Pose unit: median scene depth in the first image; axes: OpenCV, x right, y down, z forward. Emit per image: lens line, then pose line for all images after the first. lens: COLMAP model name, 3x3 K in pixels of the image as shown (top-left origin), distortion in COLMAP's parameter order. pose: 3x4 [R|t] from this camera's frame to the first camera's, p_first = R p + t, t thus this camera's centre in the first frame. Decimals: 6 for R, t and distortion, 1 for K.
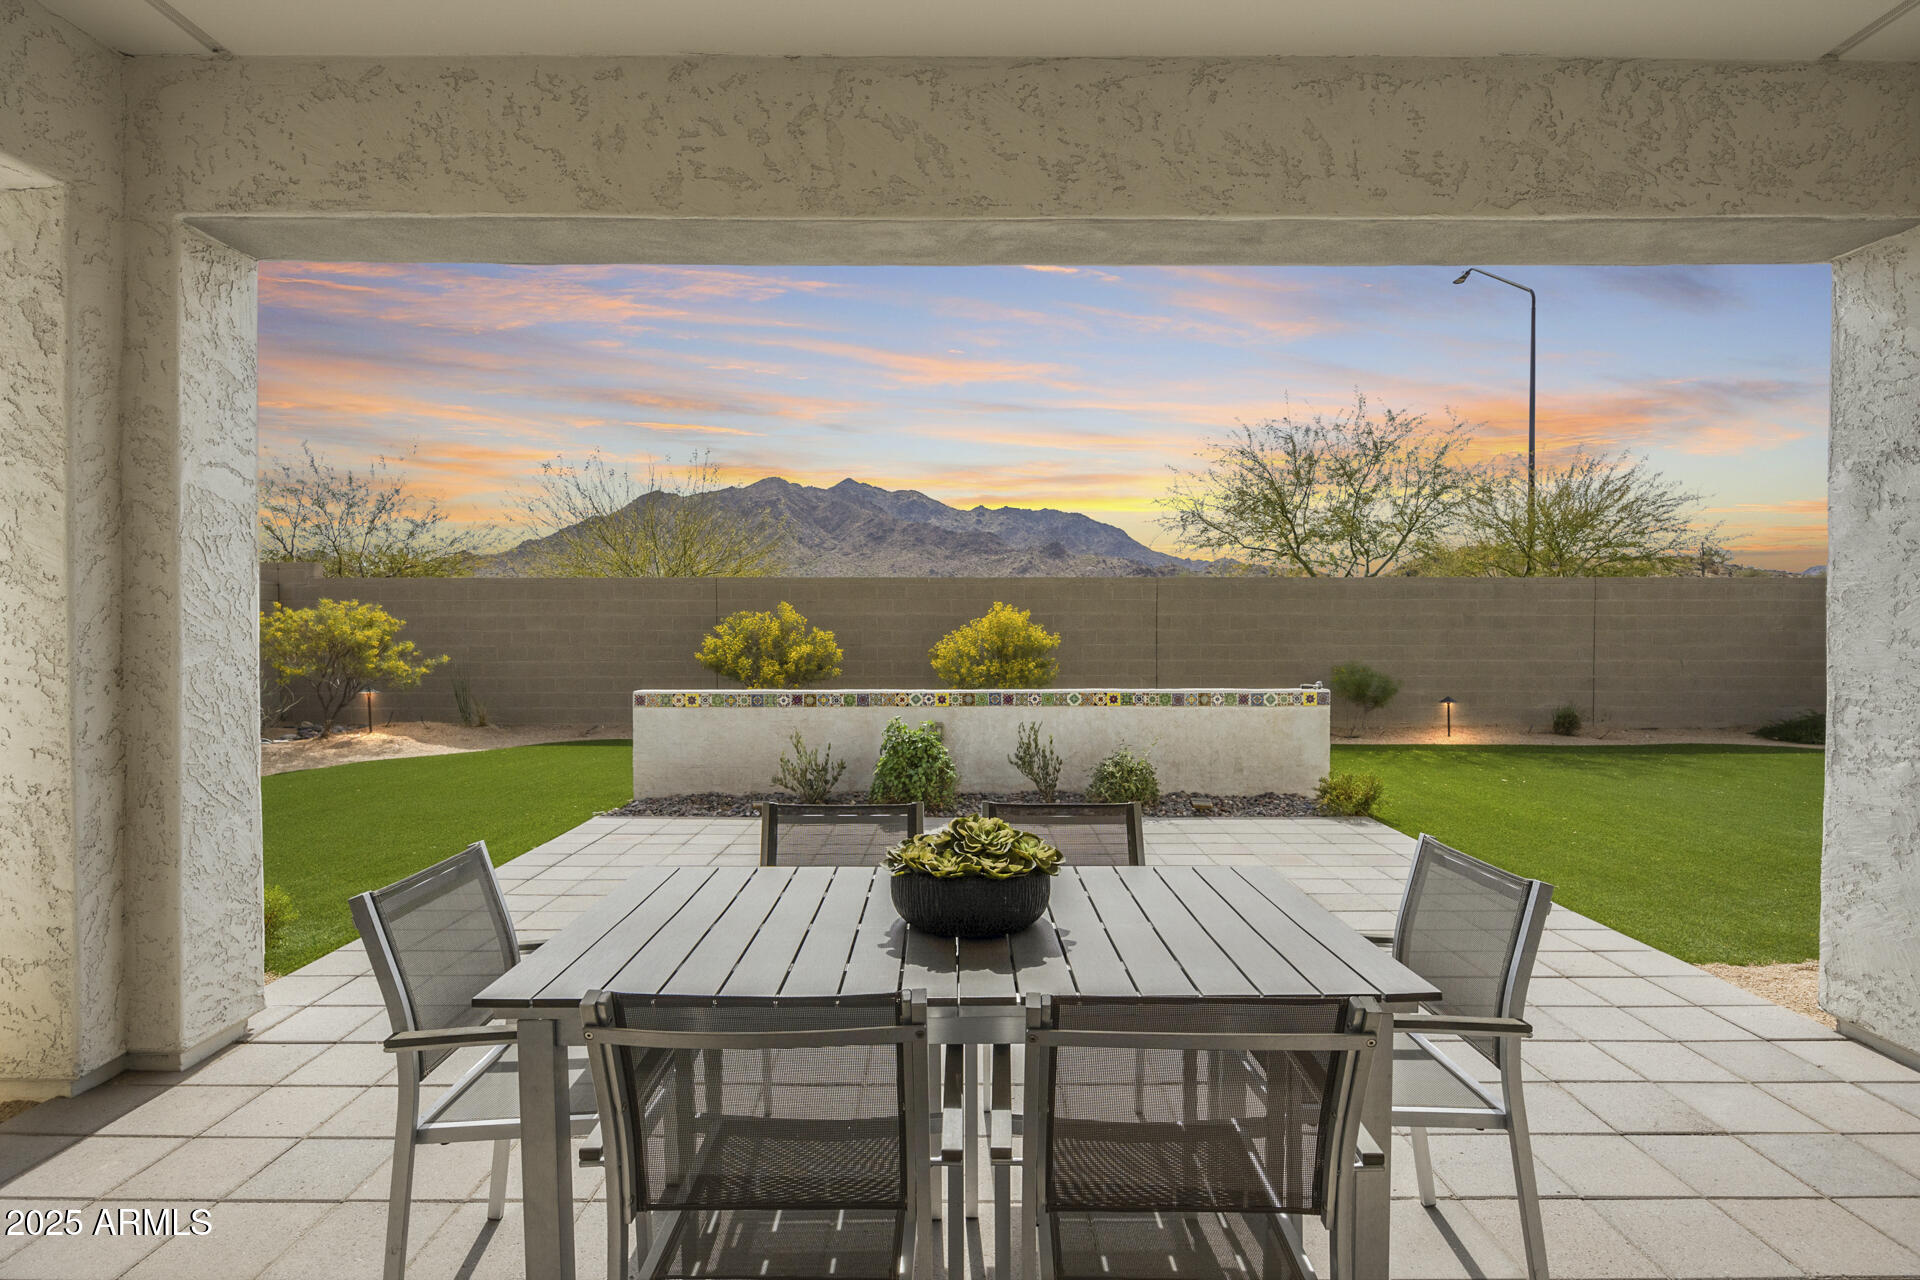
lens RADIAL K [[960.6, 0, 960.0], [0, 960.6, 640.0], [0, 0, 1]] dist [-0.004567, -0.001537]
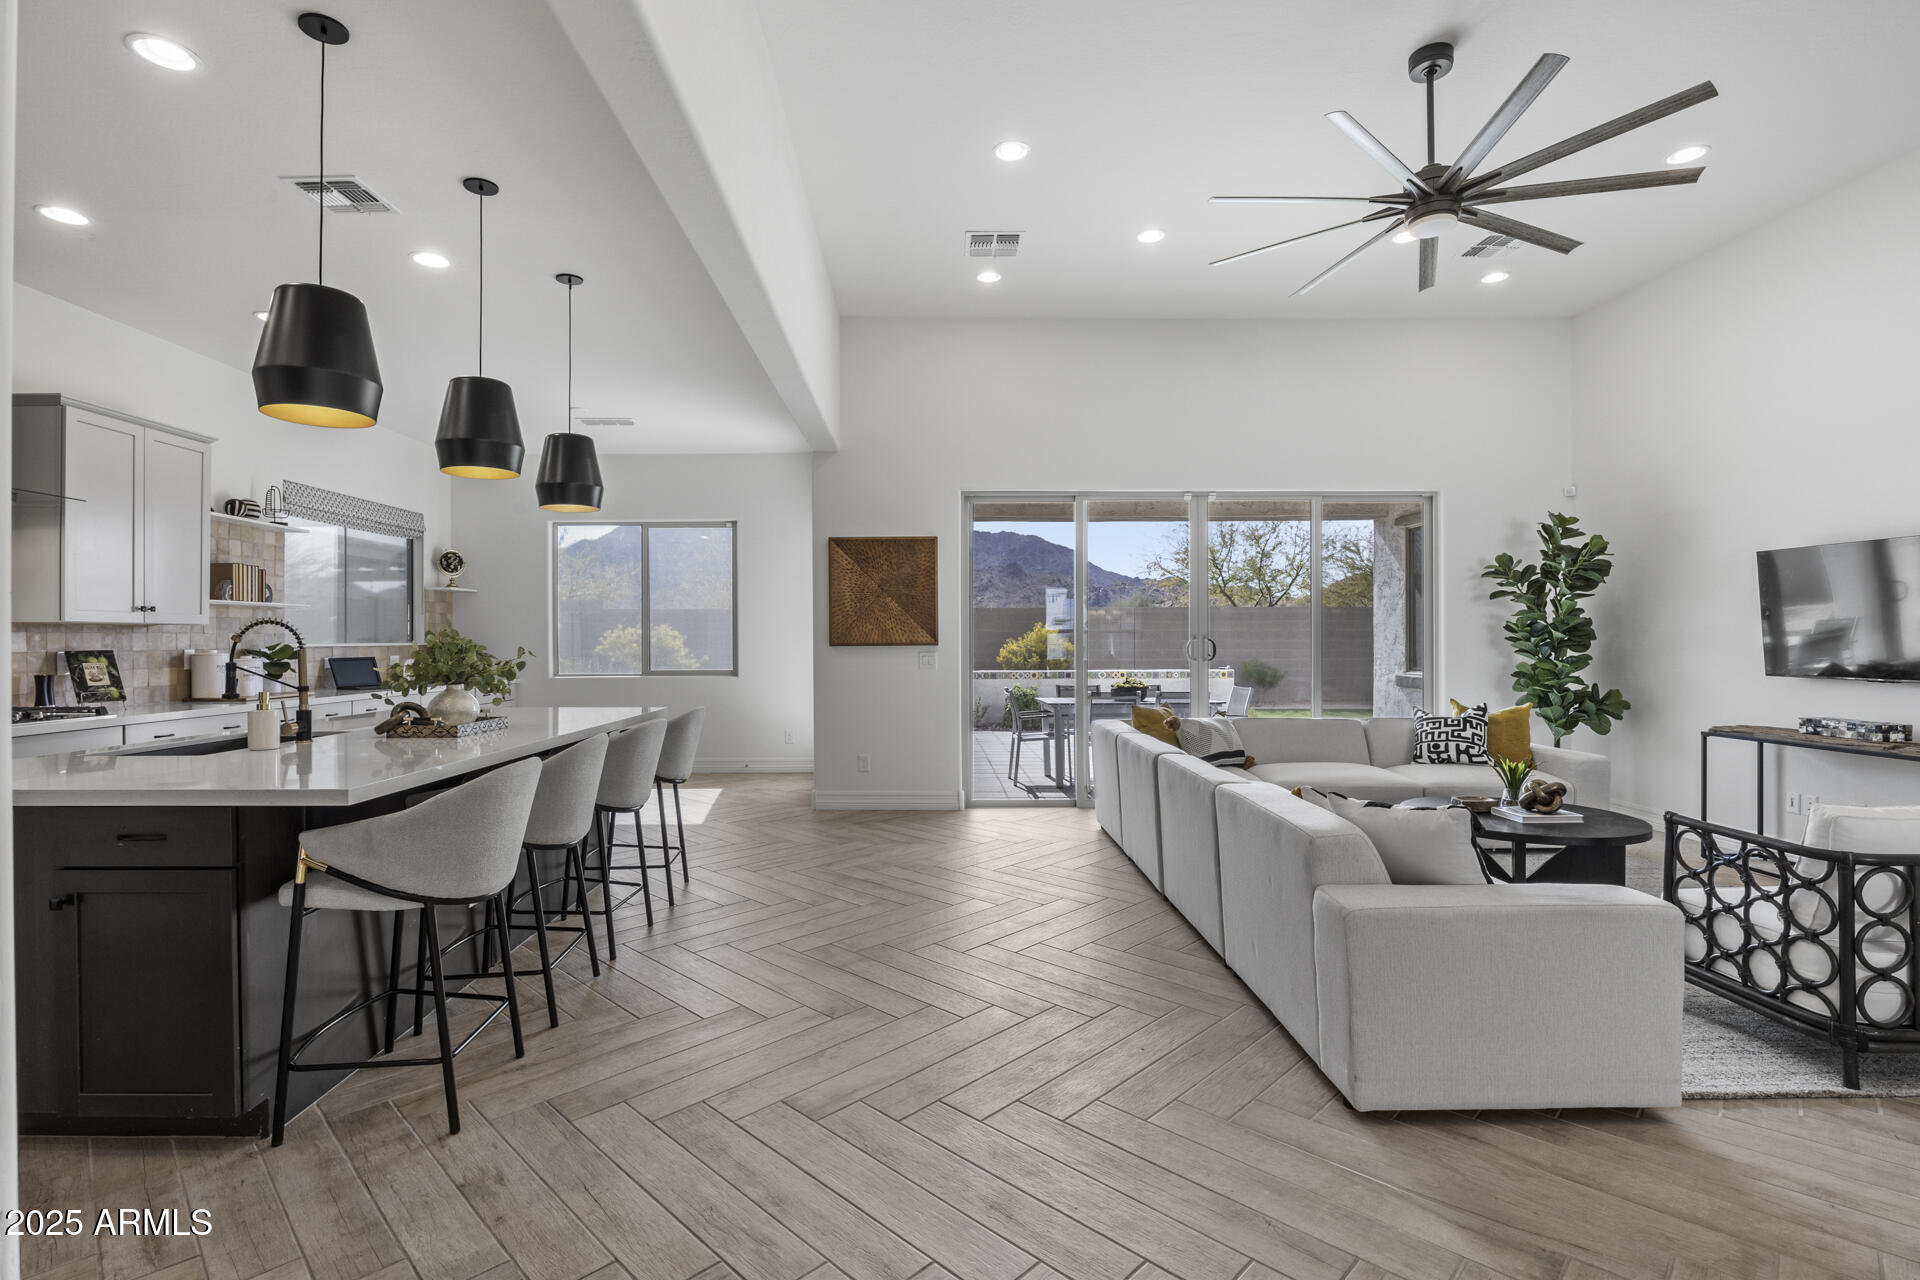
lens RADIAL K [[896.8, 0, 919.8], [0, 896.8, 645.1], [0, 0, 1]] dist [-0.017643, 0.000416]
pose [[0.999986, -0.002419, -0.004614, -0.652973], [0.002375, 0.999951, -0.009559, 0.048554], [0.004637, 0.009548, 0.999944, -2.201146]]
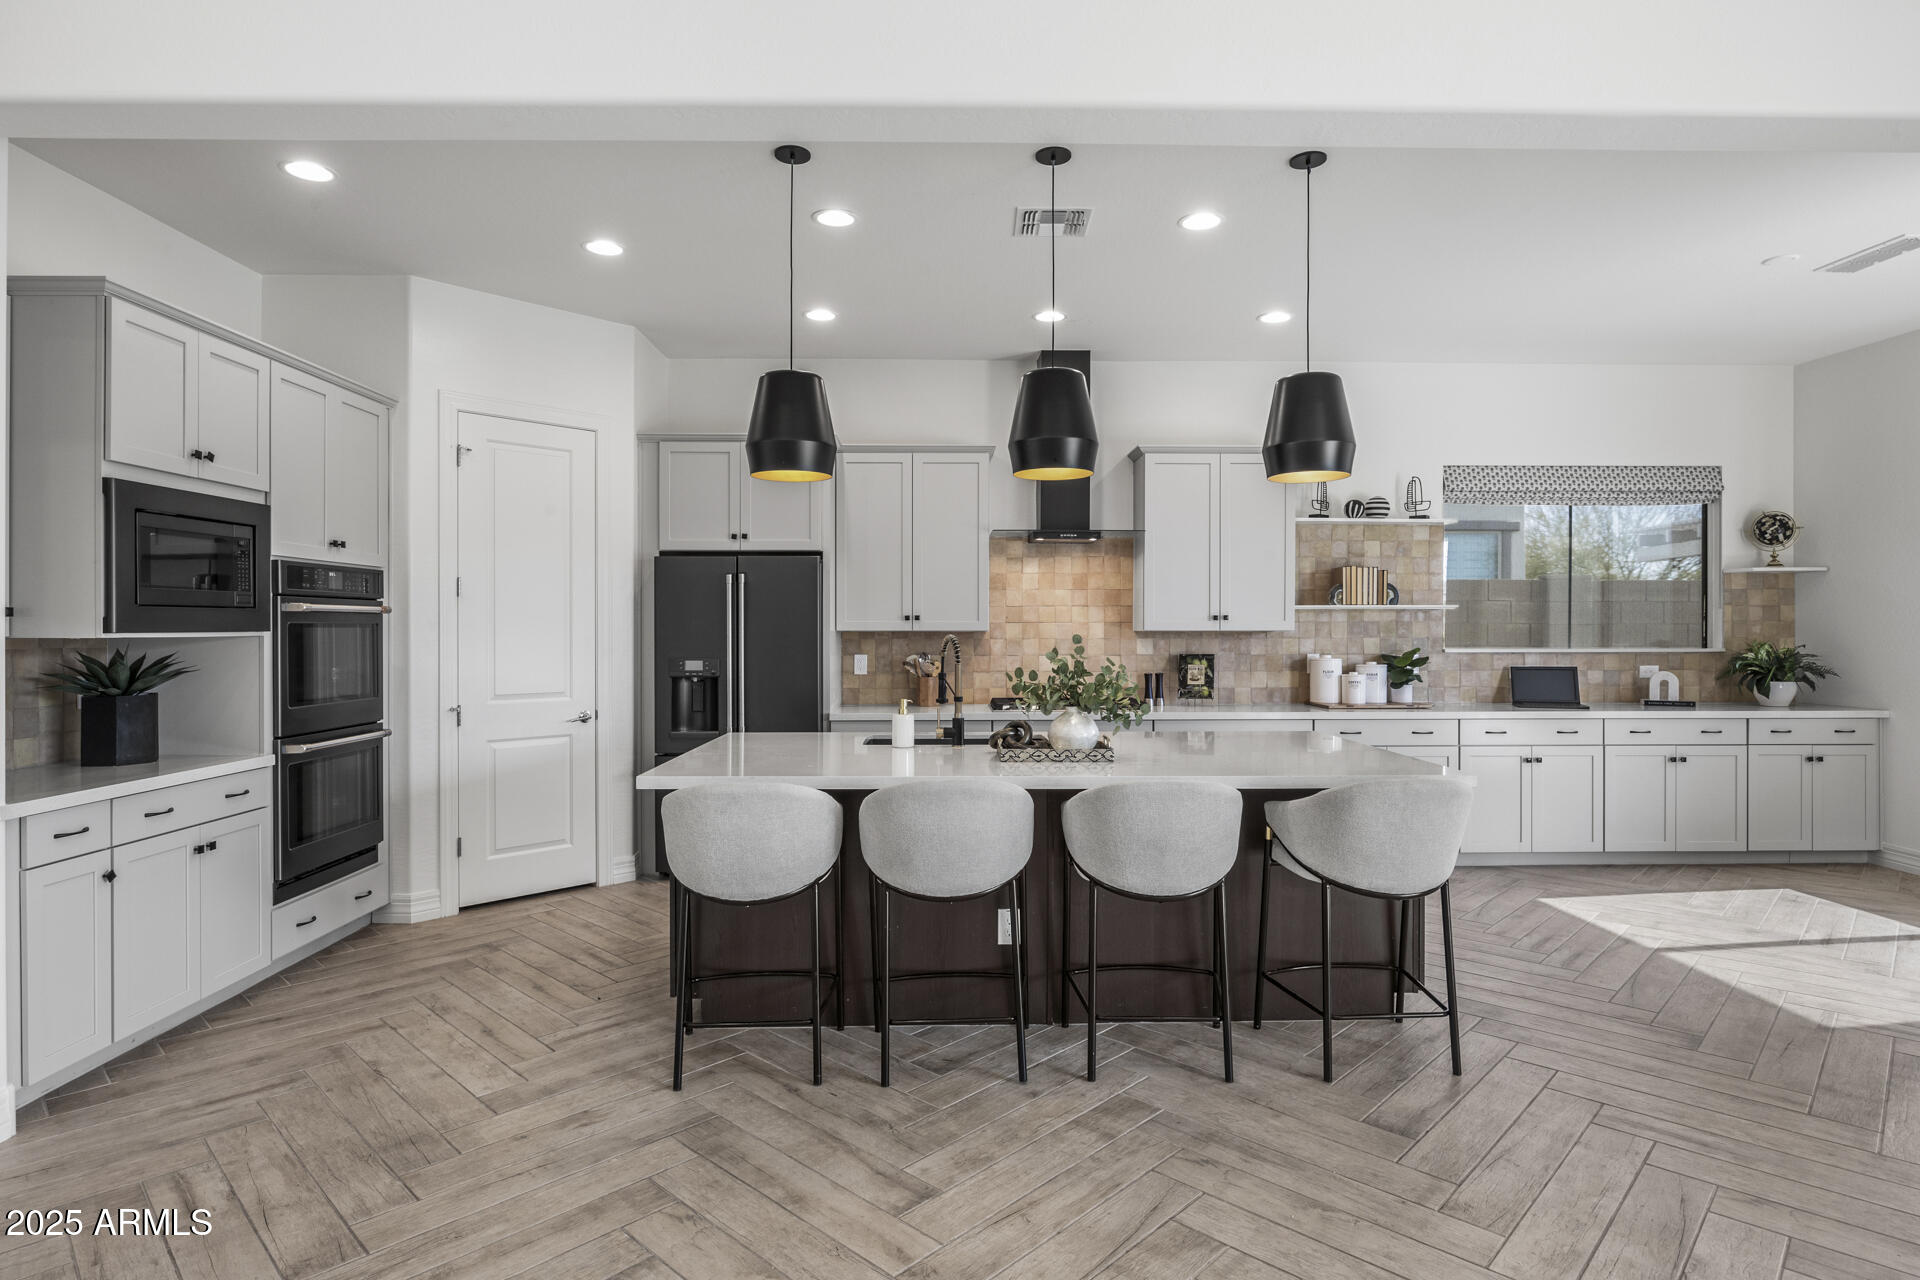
lens RADIAL K [[1021.2, 0, 957.3], [0, 1021.2, 630.5], [0, 0, 1]] dist [-0.003521, -0.001124]
pose [[0.019109, 0.001689, -0.999816, -0.013299], [-0.014934, 0.999887, 0.001403, -0.006233], [0.999706, 0.014904, 0.019133, -1.148391]]
